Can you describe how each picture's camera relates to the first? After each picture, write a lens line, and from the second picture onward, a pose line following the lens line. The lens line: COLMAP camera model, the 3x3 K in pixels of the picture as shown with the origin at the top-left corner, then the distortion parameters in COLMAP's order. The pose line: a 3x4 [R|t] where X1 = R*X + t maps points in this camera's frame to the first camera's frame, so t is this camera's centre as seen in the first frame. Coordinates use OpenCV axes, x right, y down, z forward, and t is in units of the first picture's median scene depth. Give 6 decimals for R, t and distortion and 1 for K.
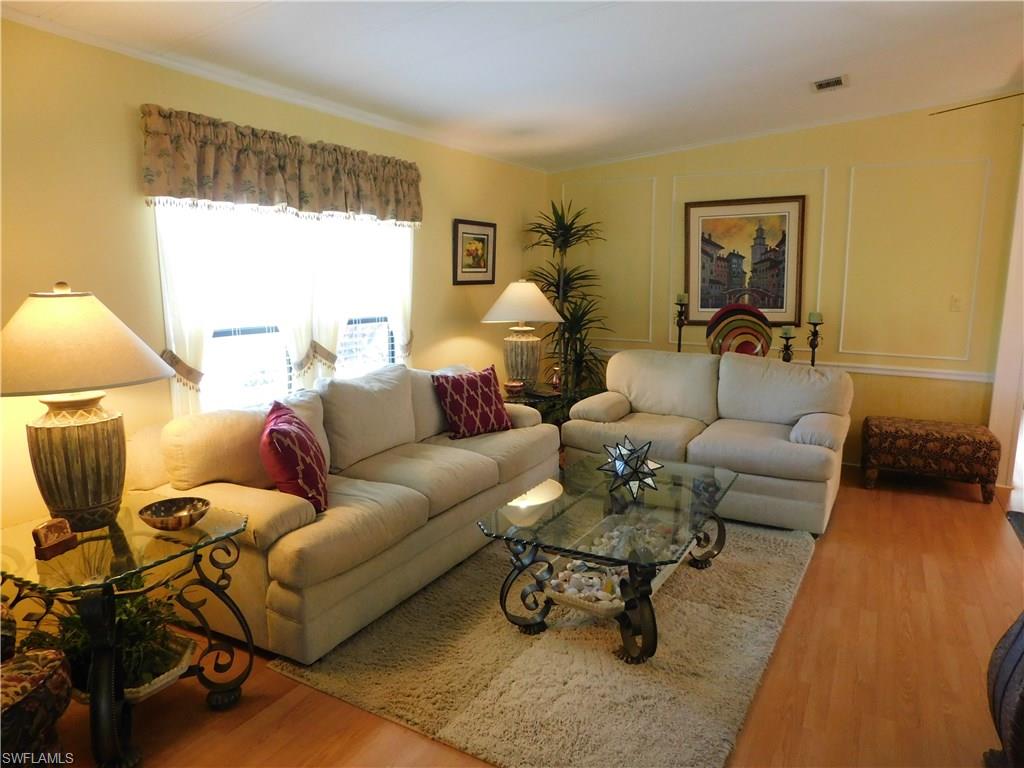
lens RADIAL K [[668.4, 0, 528.8], [0, 668.4, 377.0], [0, 0, 1]] dist [-0.040541, 0.018128]
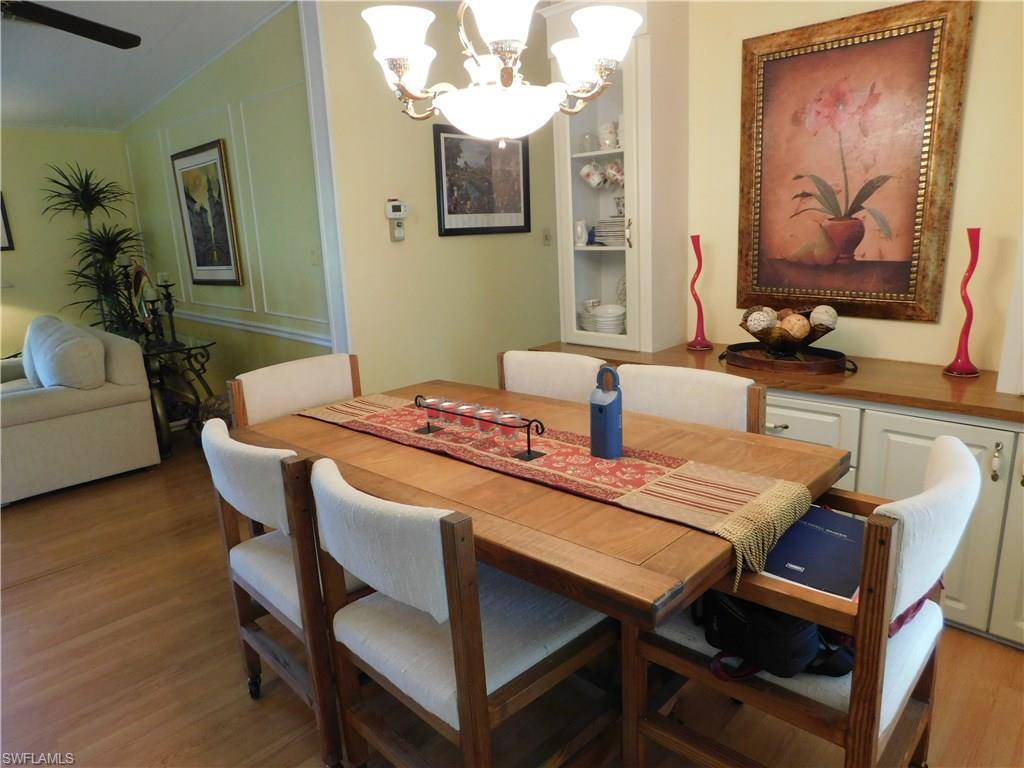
lens RADIAL K [[668.4, 0, 511.4], [0, 668.4, 384.9], [0, 0, 1]] dist [-0.040541, 0.018128]
pose [[0.958842, 0.023720, -0.282949, 1.085361], [0.003981, 0.995284, 0.096926, -0.027288], [0.283913, -0.094063, 0.954225, 0.227701]]
